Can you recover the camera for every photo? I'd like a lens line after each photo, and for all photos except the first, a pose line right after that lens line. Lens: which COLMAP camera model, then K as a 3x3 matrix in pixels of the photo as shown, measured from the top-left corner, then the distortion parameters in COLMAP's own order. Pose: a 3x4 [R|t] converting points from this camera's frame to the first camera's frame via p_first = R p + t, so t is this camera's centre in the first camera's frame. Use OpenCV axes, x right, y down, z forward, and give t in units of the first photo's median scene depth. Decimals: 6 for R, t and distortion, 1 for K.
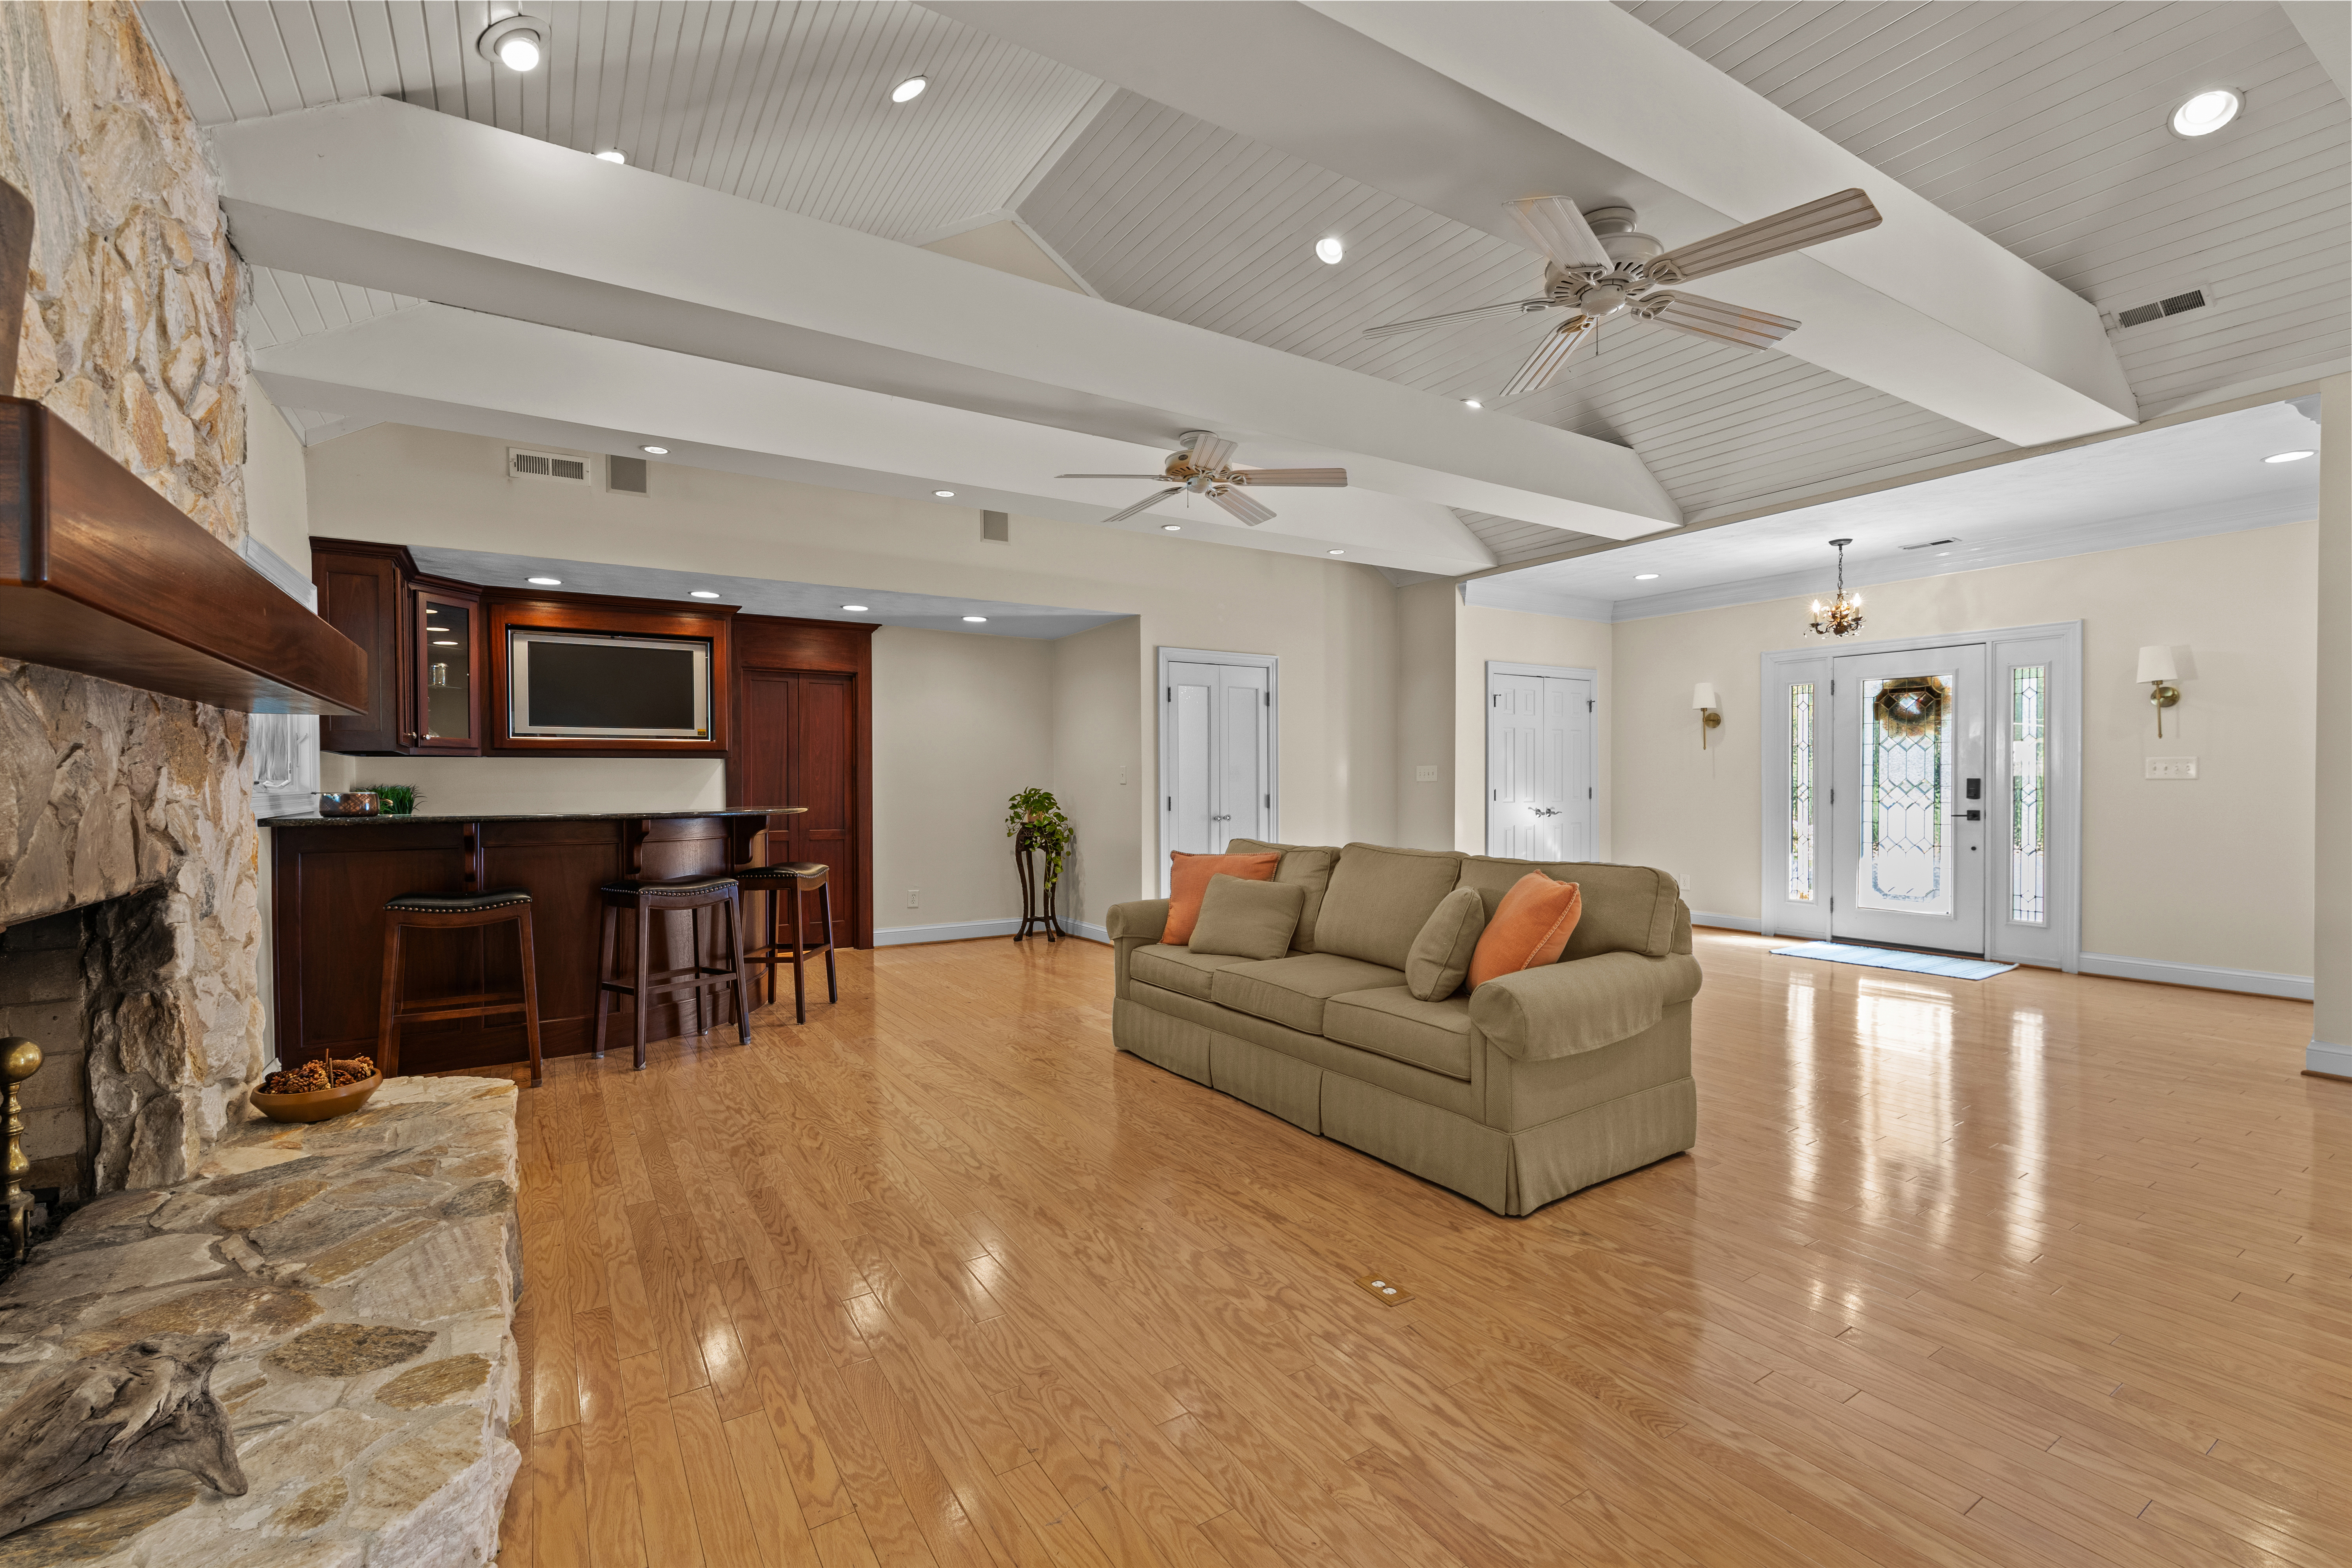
lens RADIAL K [[1023.8, 0, 1179.1], [0, 1023.8, 791.0], [0, 0, 1]] dist [0.001524, -0.000750]
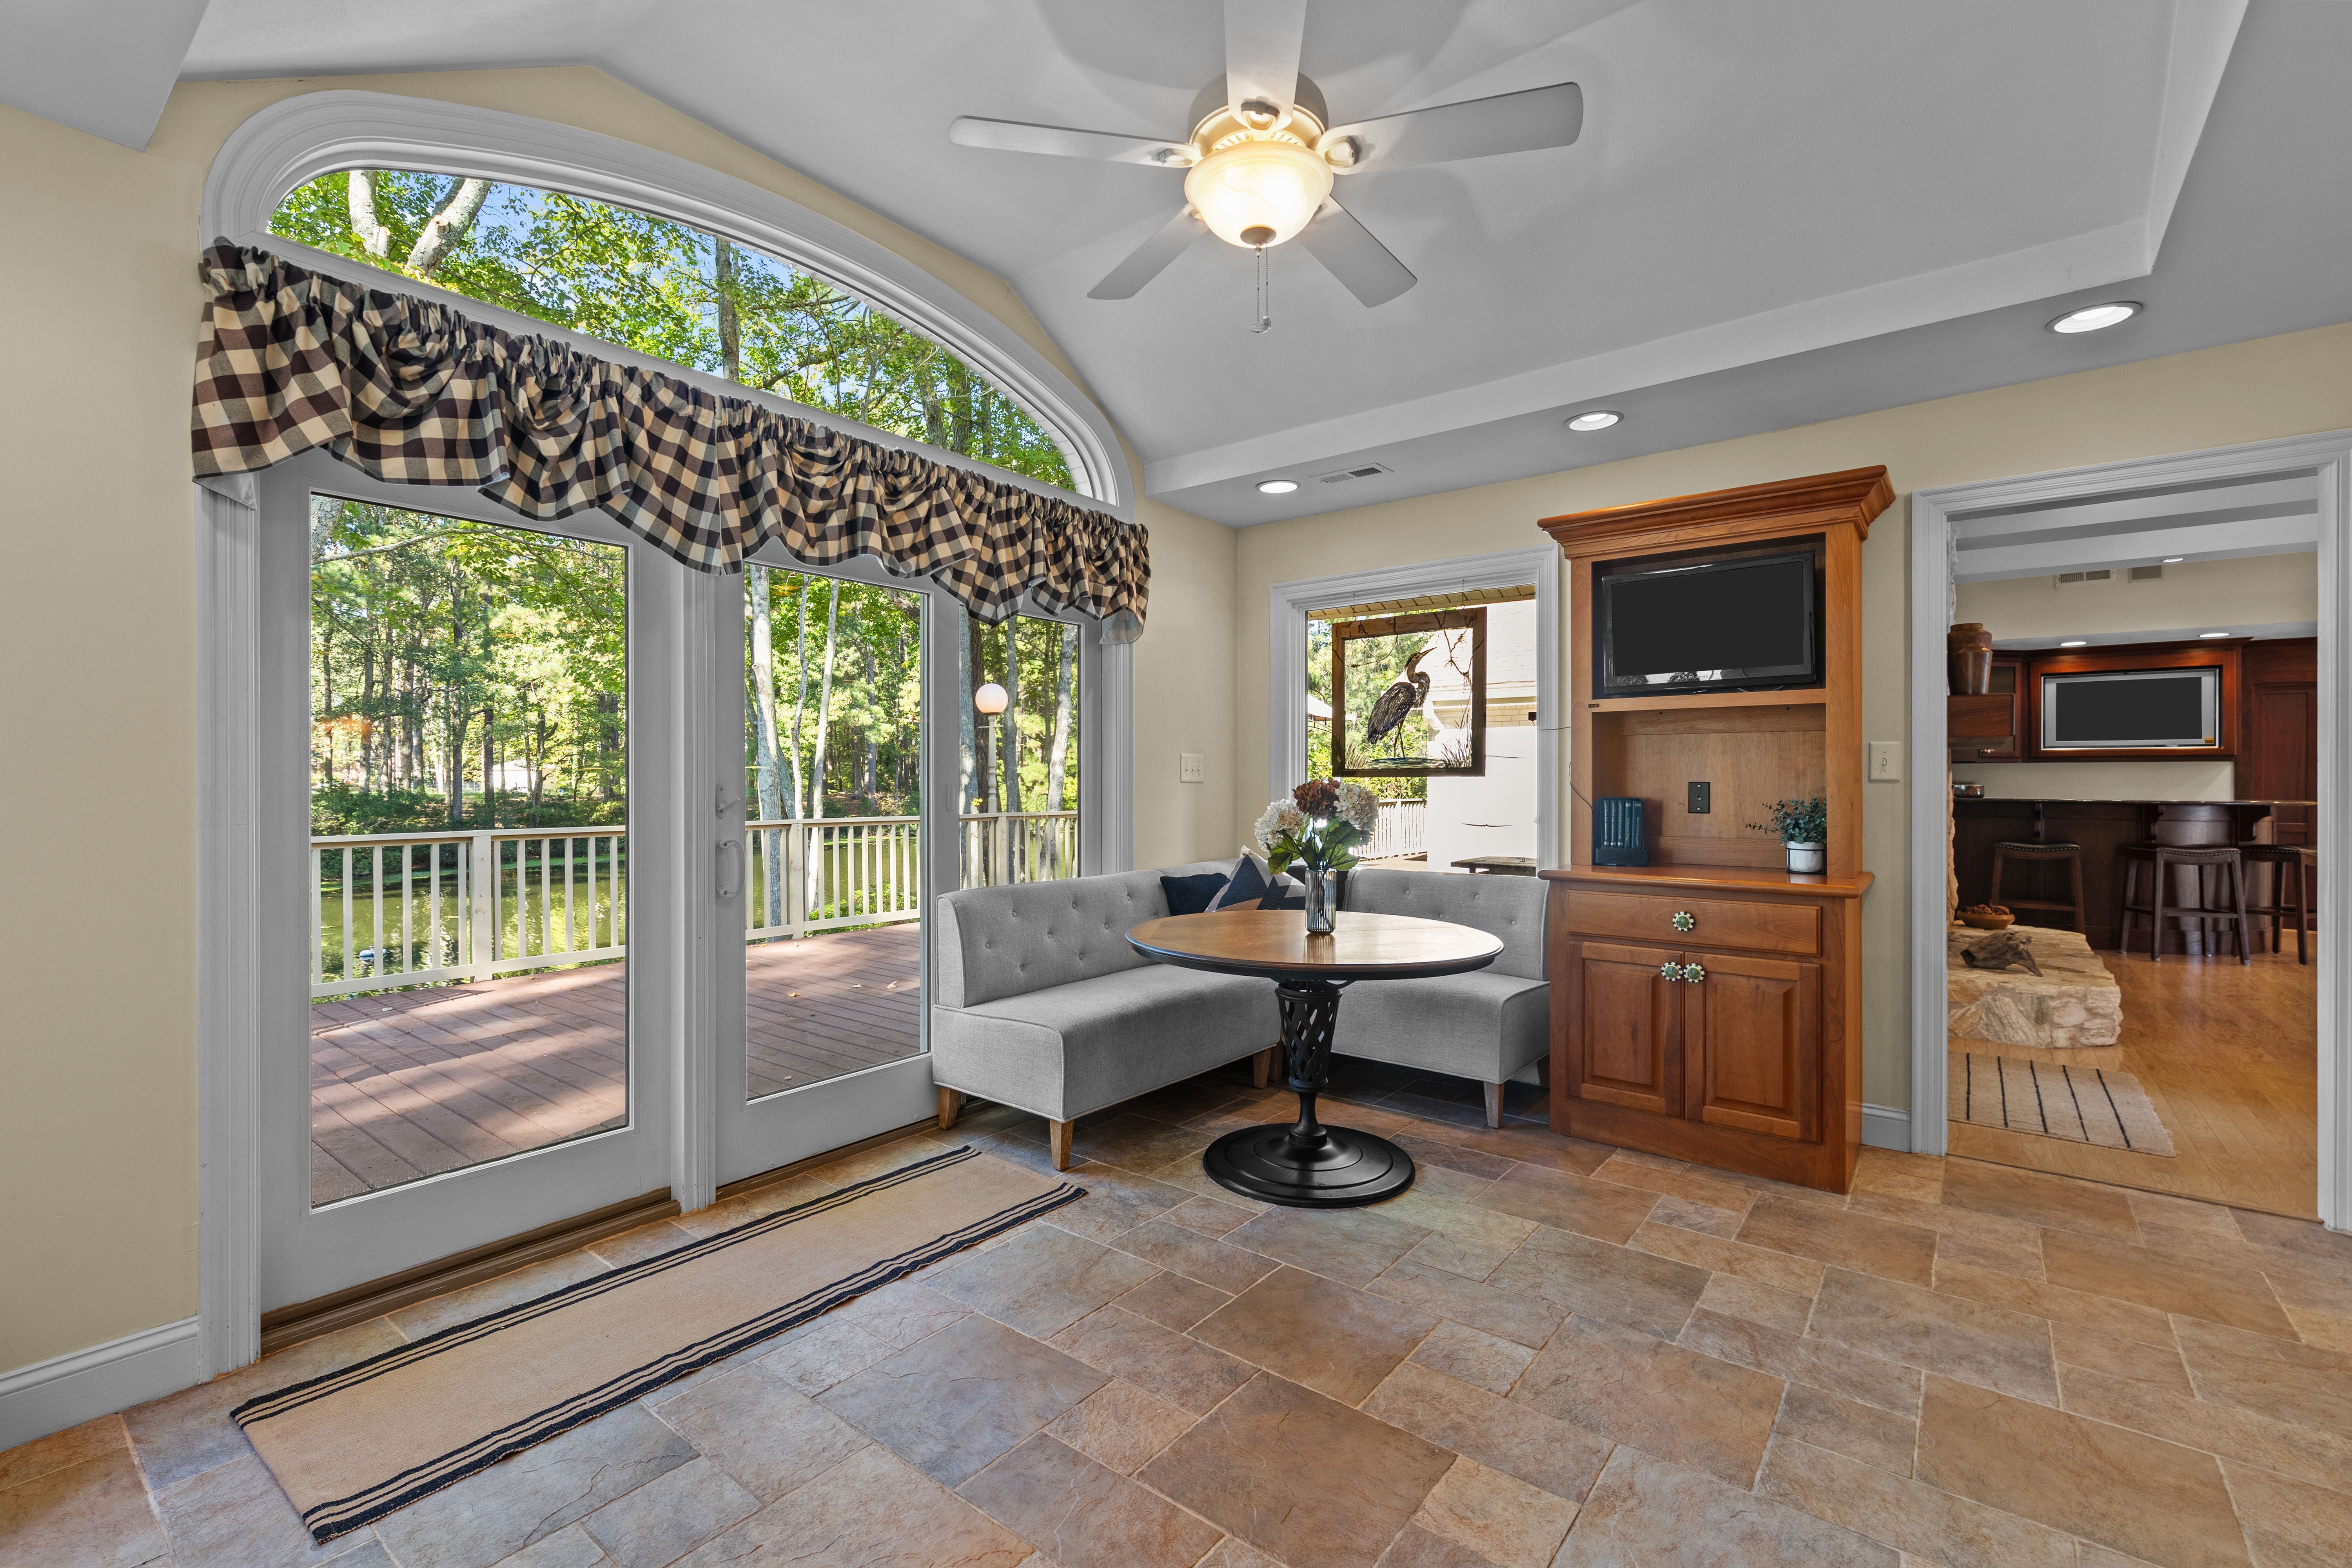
lens RADIAL K [[1023.8, 0, 1176.5], [0, 1023.8, 777.1], [0, 0, 1]] dist [0.001524, -0.000750]
pose [[0.337134, 0.003469, -0.941450, 0.308151], [-0.016506, 0.999861, -0.002227, 0.011080], [0.941312, 0.016290, 0.337145, -0.654715]]
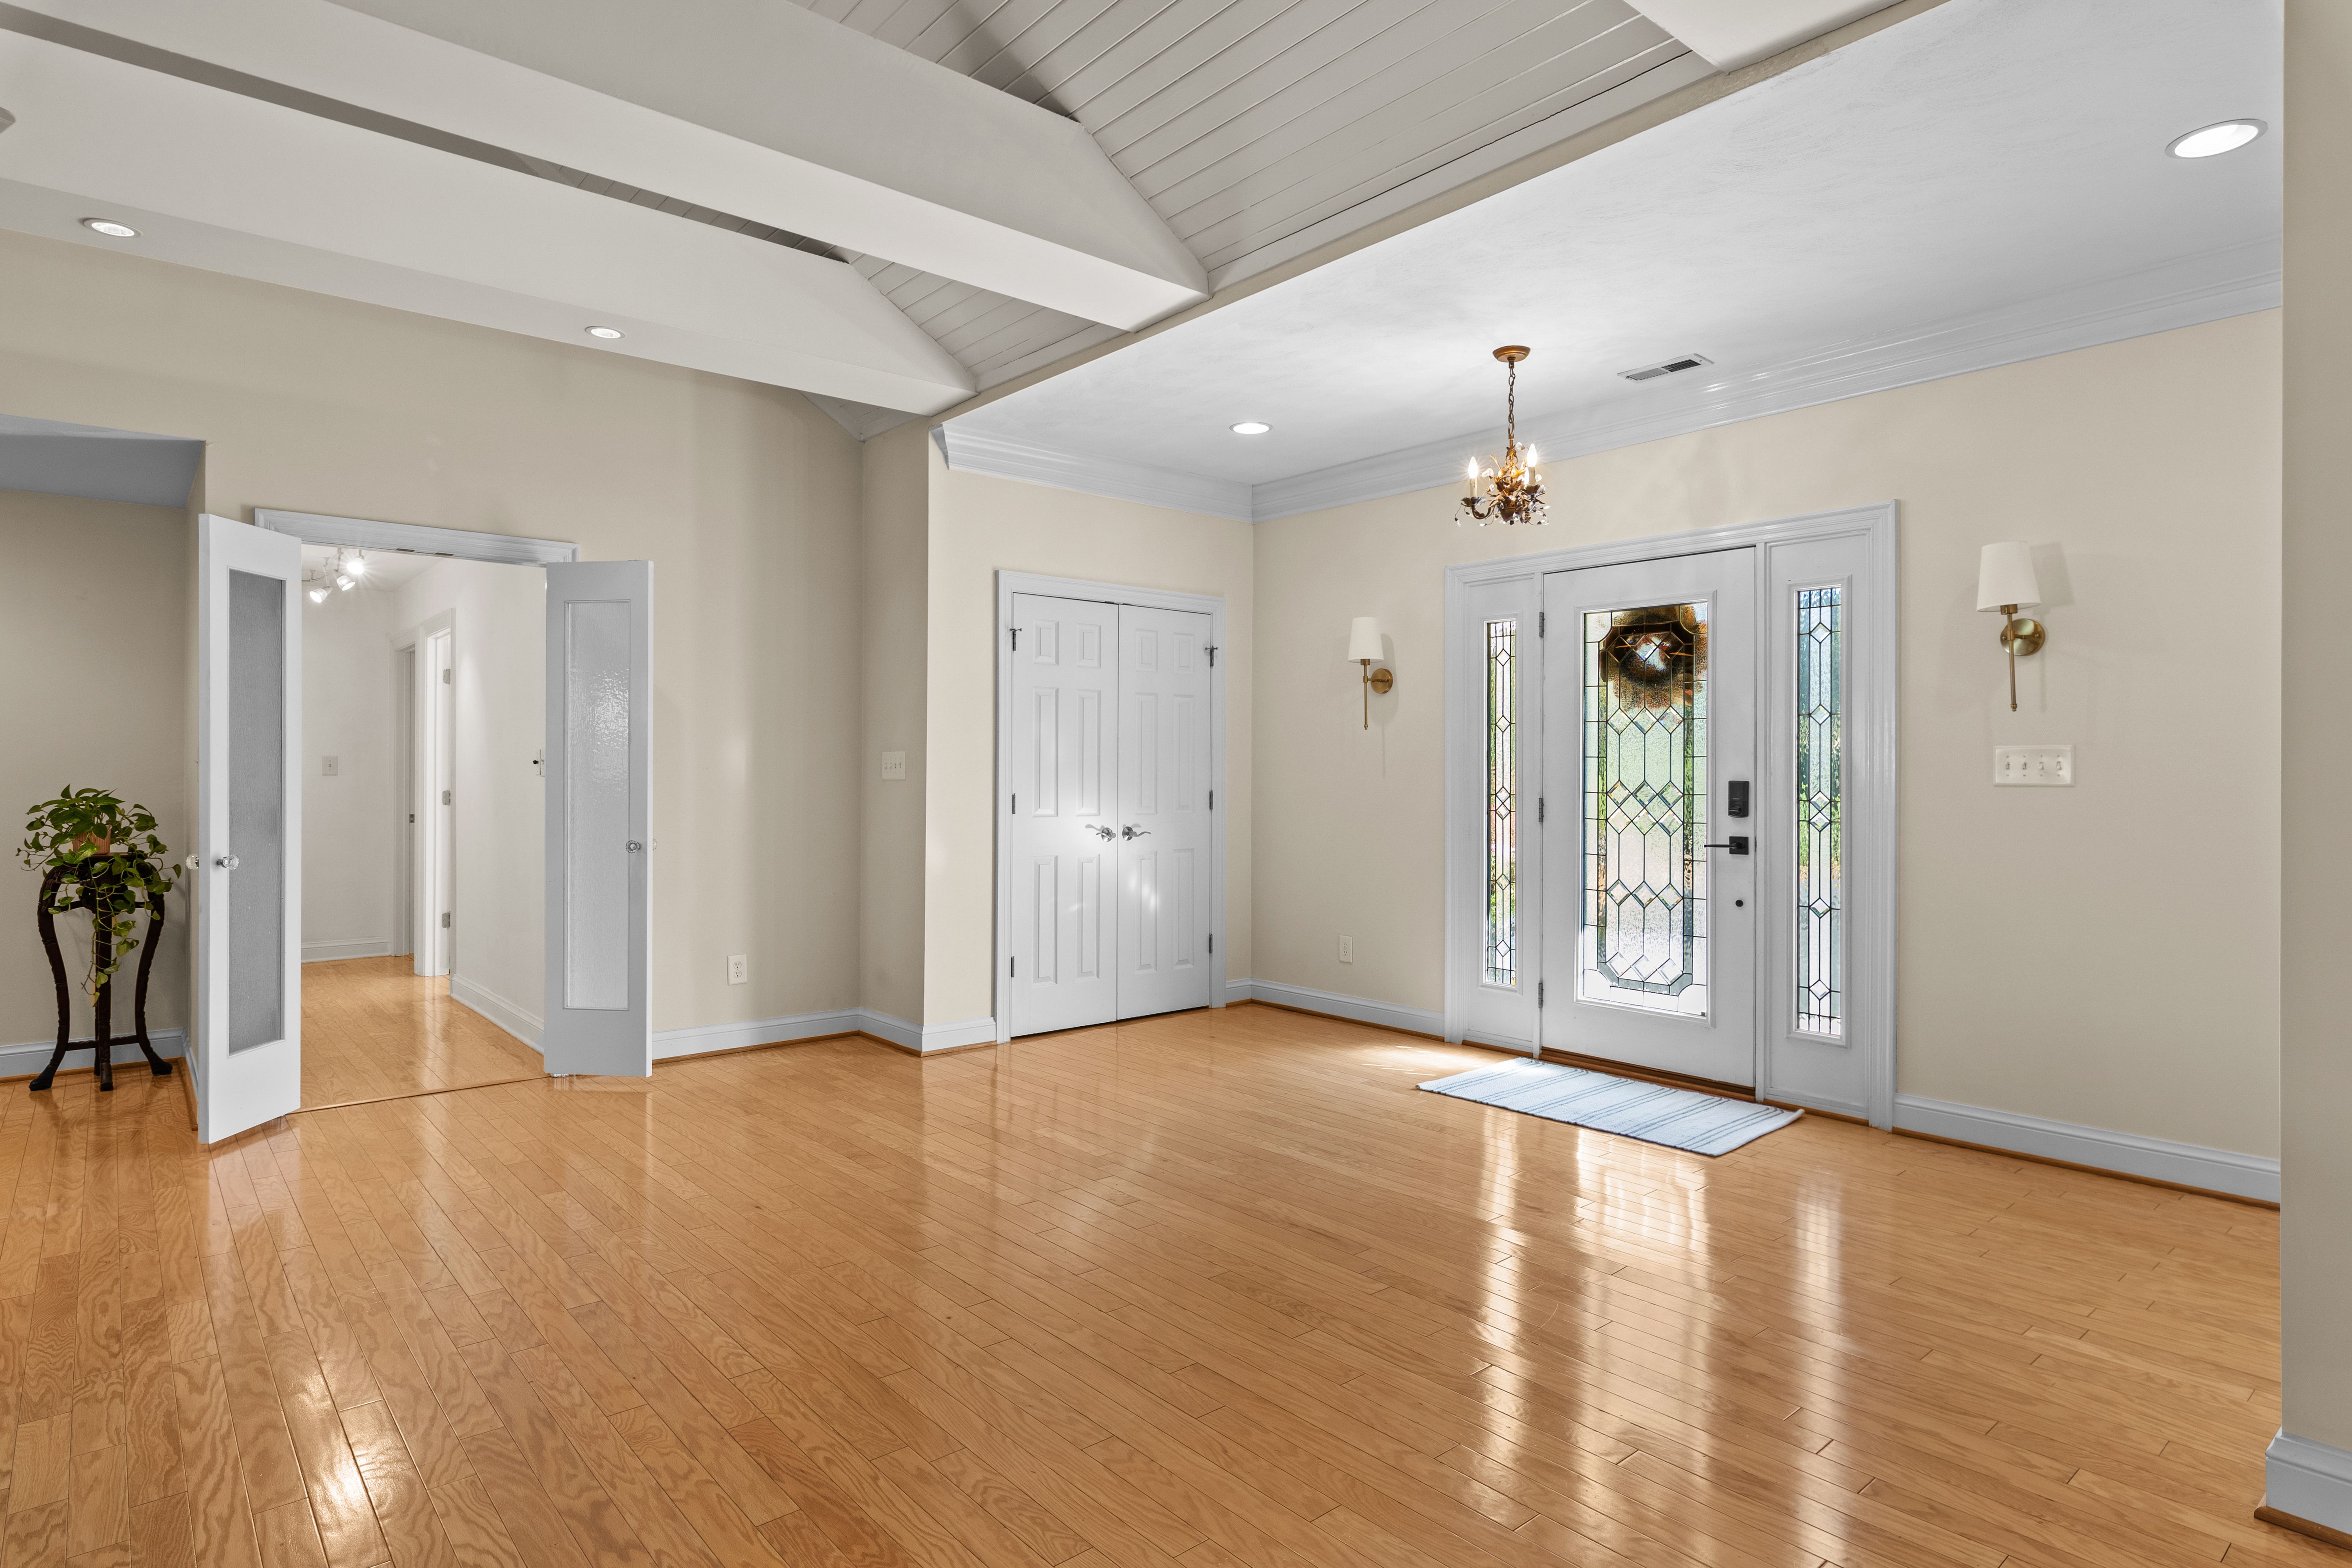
lens RADIAL K [[1272.2, 0, 1202.5], [0, 1272.2, 774.9], [0, 0, 1]] dist [0.003732, -0.000067]
pose [[0.989092, 0.007553, 0.147108, 0.387066], [-0.006001, 0.999922, -0.010993, -0.006704], [-0.147179, 0.009990, 0.989059, 0.352197]]
